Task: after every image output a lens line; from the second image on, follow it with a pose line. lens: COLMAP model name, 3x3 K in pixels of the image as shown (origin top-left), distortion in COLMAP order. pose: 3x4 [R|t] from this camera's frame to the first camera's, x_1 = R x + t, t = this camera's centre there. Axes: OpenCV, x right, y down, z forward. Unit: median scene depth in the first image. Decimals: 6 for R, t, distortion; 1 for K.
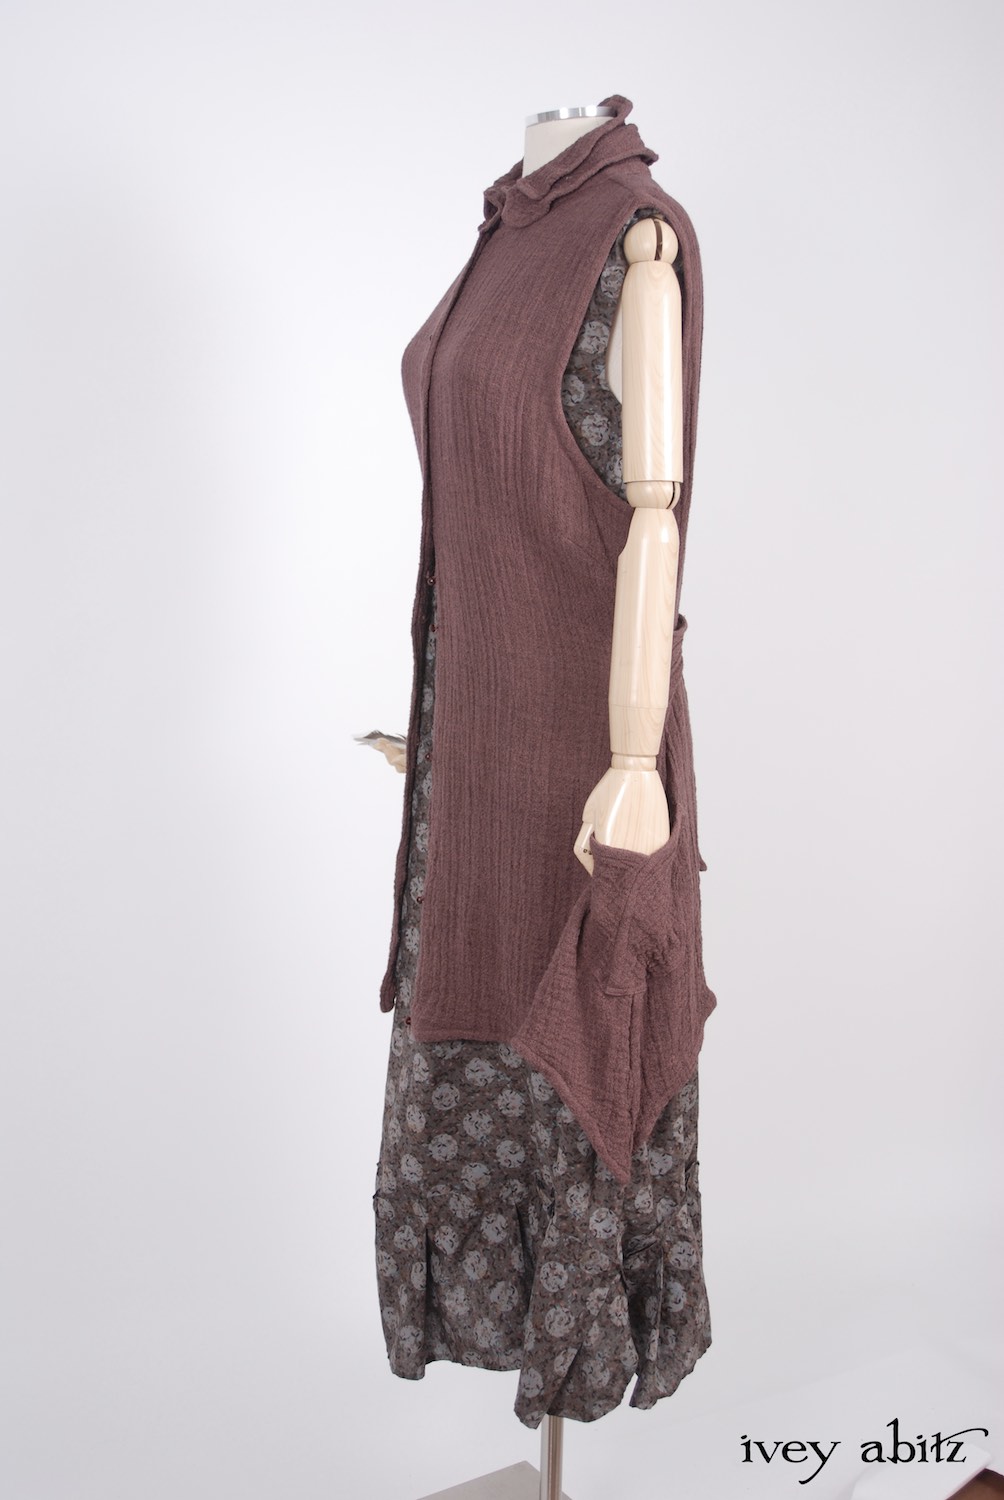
lens RADIAL K [[1877.8, 0, 502.0], [0, 1877.8, 750.0], [0, 0, 1]] dist [-0.100949, 0.037420]
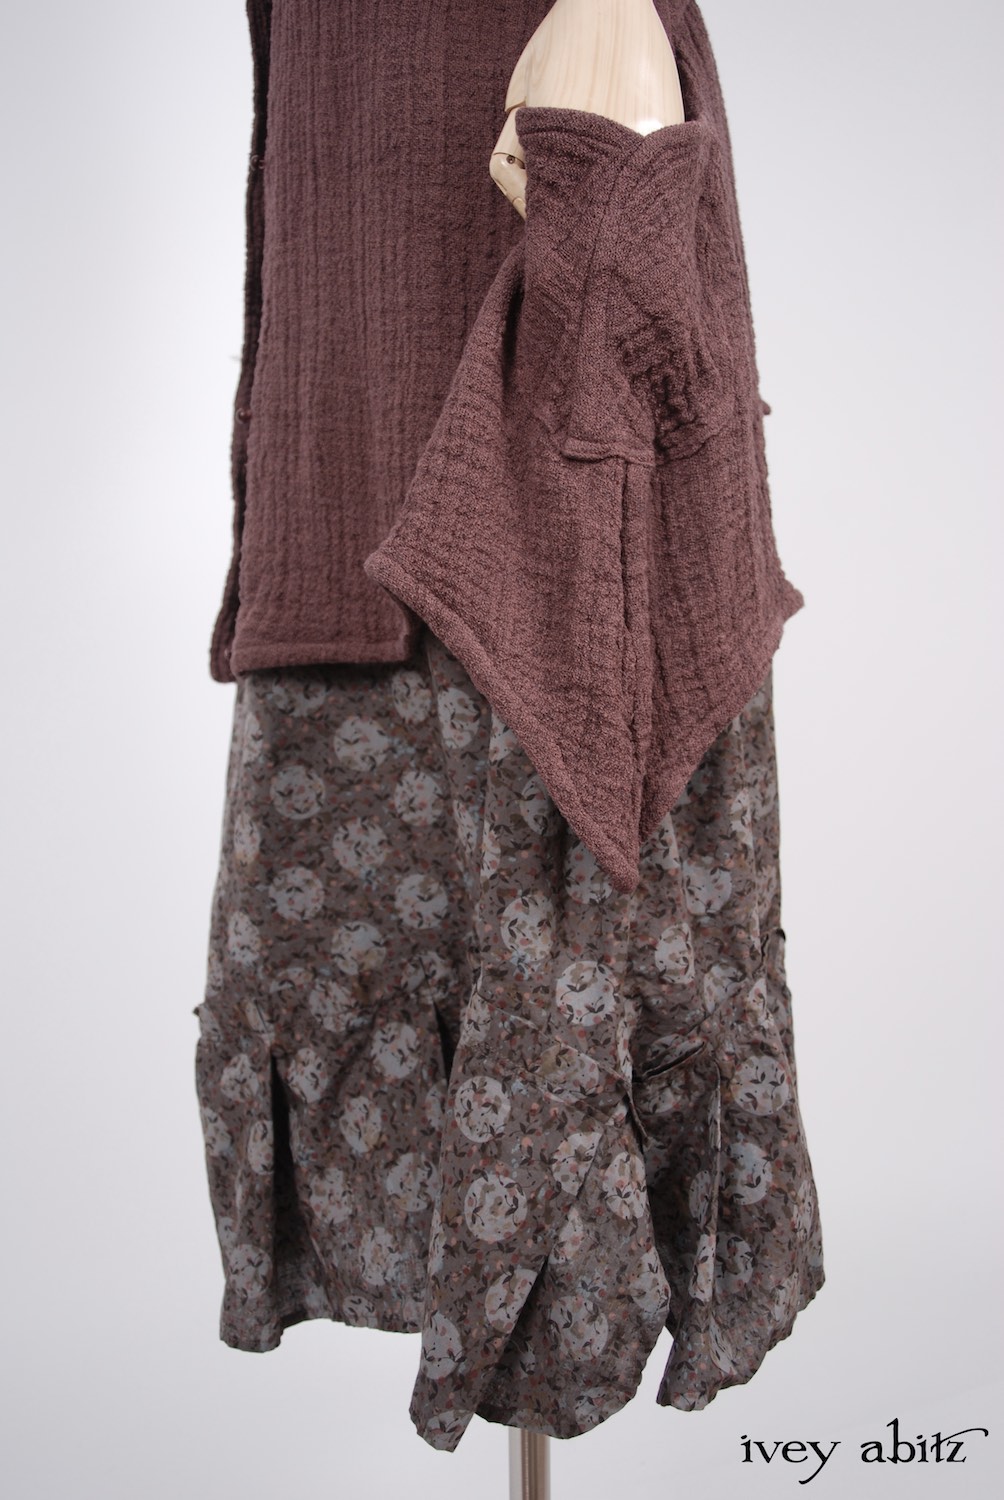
lens RADIAL K [[1357.7, 0, 502.0], [0, 1357.7, 750.0], [0, 0, 1]] dist [-0.155475, 0.145409]
pose [[0.996097, -0.029094, -0.083338, 0.062823], [0.016344, 0.988586, -0.149771, 0.242457], [0.086744, 0.147825, 0.985202, 0.651809]]
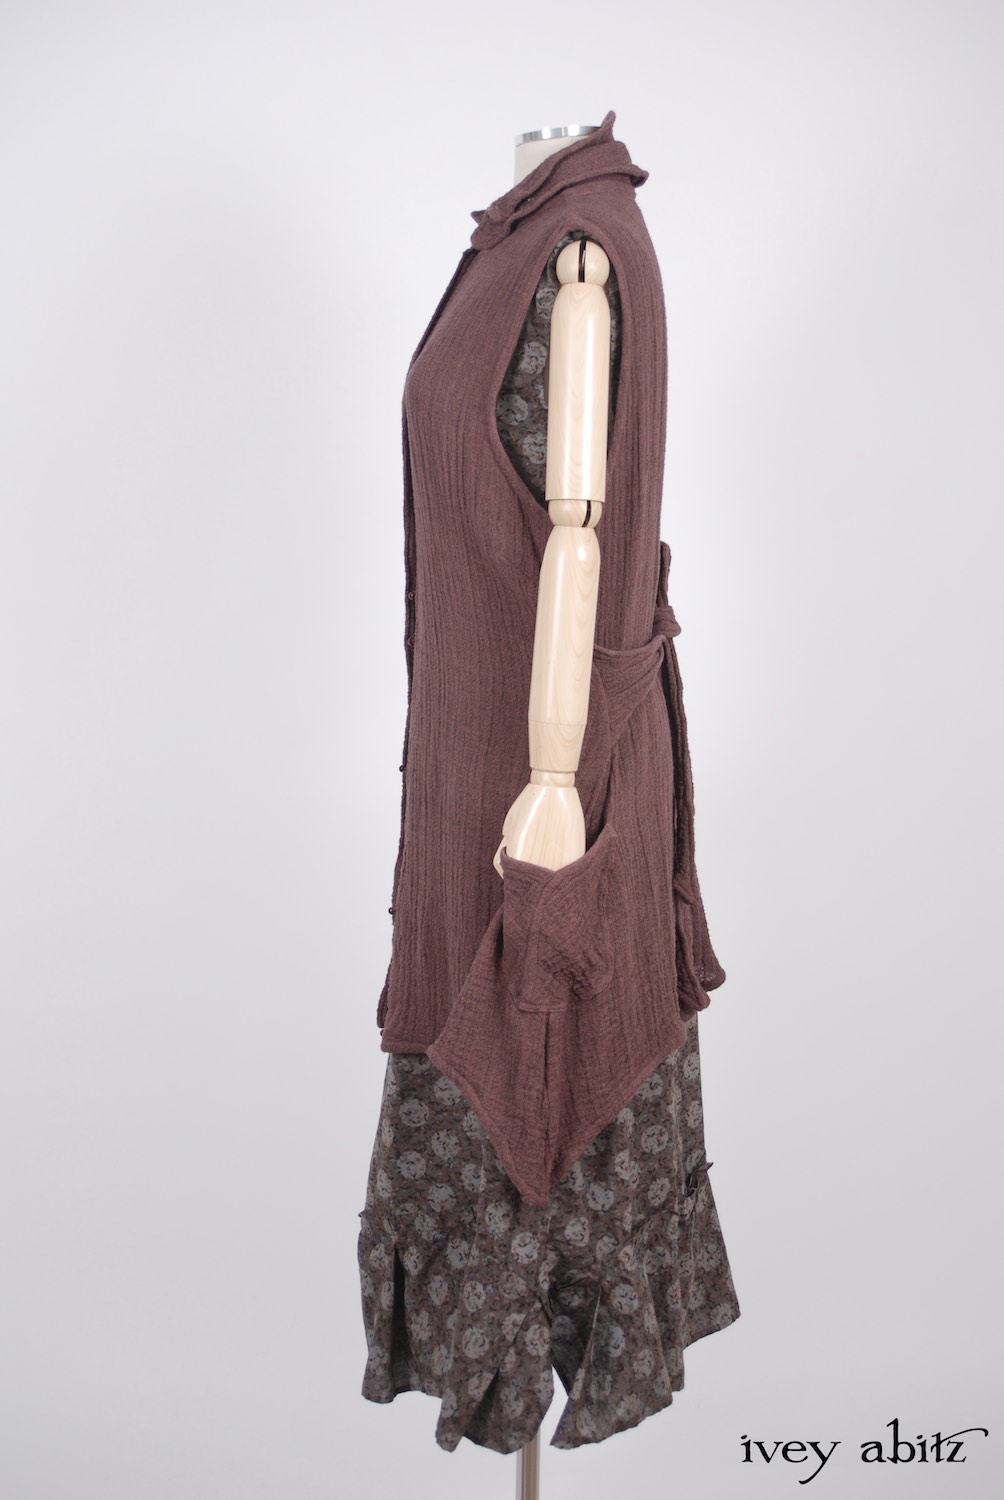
lens RADIAL K [[2483.2, 0, 518.7], [0, 2483.2, 751.7], [0, 0, 1]] dist [-0.061211, -0.145937]
pose [[0.949097, 0.047821, -0.311334, 0.442528], [-0.060640, 0.997659, -0.031622, 0.033594], [0.309093, 0.048892, 0.949774, -0.254424]]
